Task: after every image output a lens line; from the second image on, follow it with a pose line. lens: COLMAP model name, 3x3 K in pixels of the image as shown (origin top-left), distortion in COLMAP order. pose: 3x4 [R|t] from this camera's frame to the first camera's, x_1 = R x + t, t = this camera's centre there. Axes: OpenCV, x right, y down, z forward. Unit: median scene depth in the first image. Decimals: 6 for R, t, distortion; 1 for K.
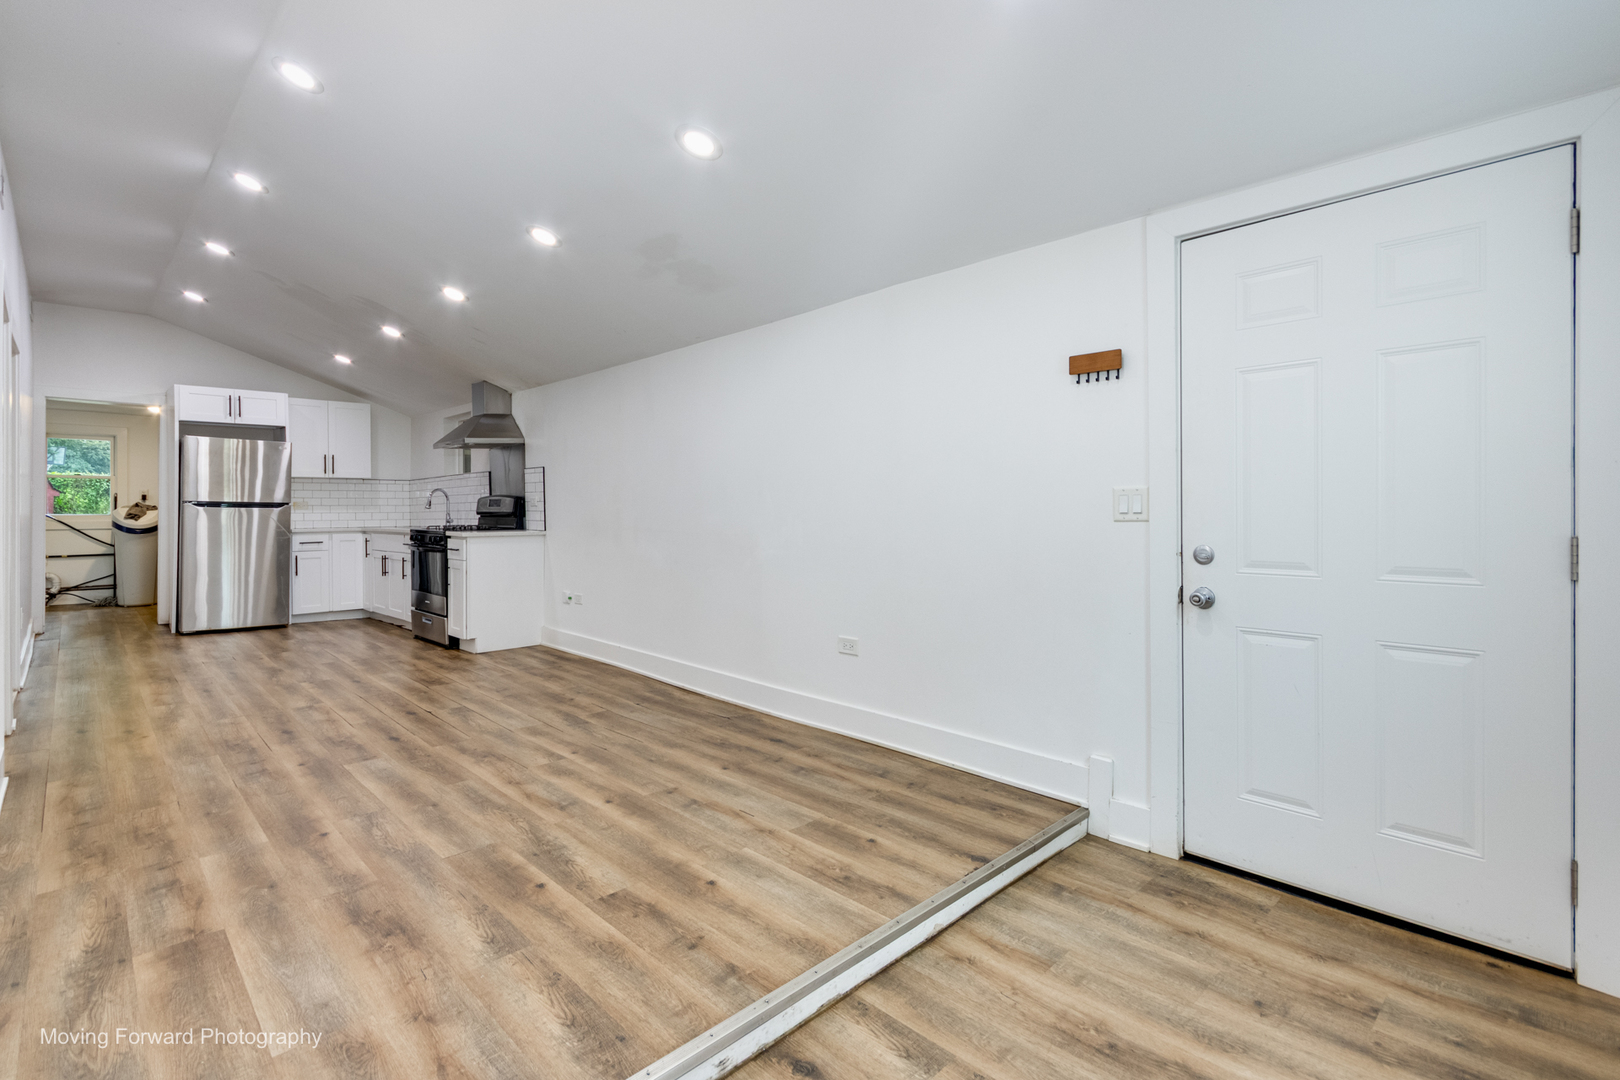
lens RADIAL K [[760.5, 0, 798.1], [0, 760.5, 515.3], [0, 0, 1]] dist [0.004417, 0.000322]
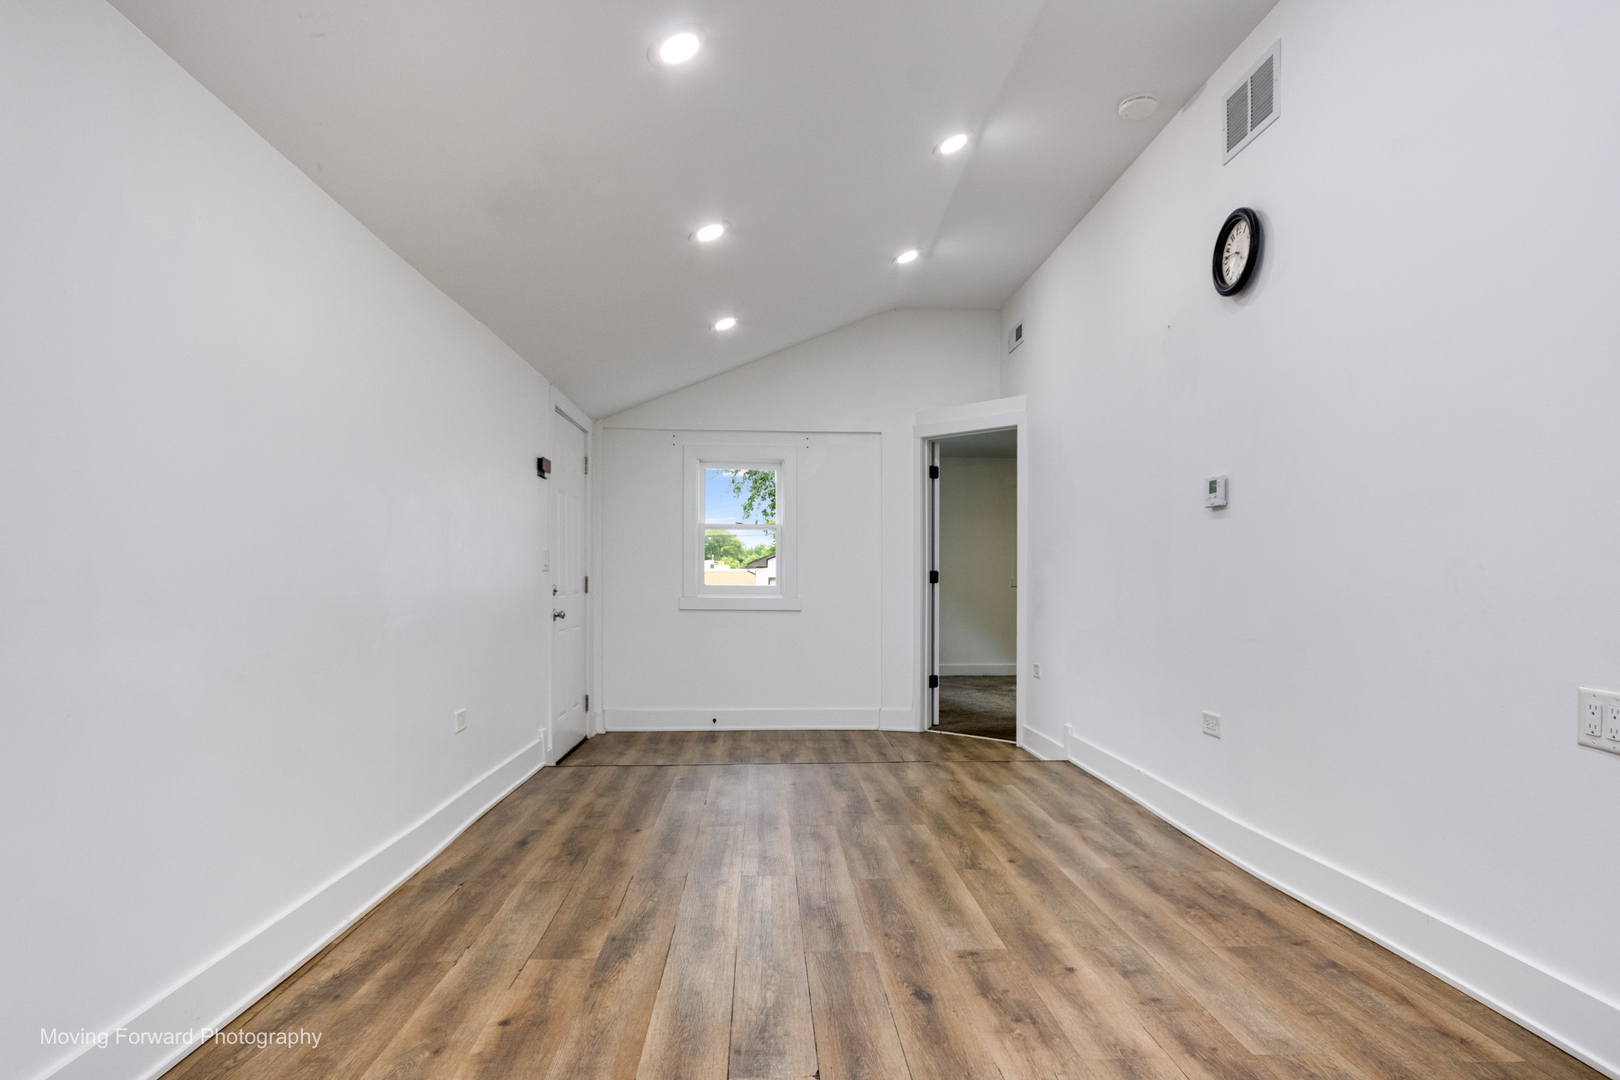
lens RADIAL K [[902.5, 0, 793.7], [0, 902.5, 600.3], [0, 0, 1]] dist [0.005648, 0.000998]
pose [[-0.749737, -0.008850, 0.661677, -0.943940], [0.012348, 0.999549, 0.027361, 0.019043], [-0.661621, 0.028684, -0.749290, 1.645471]]
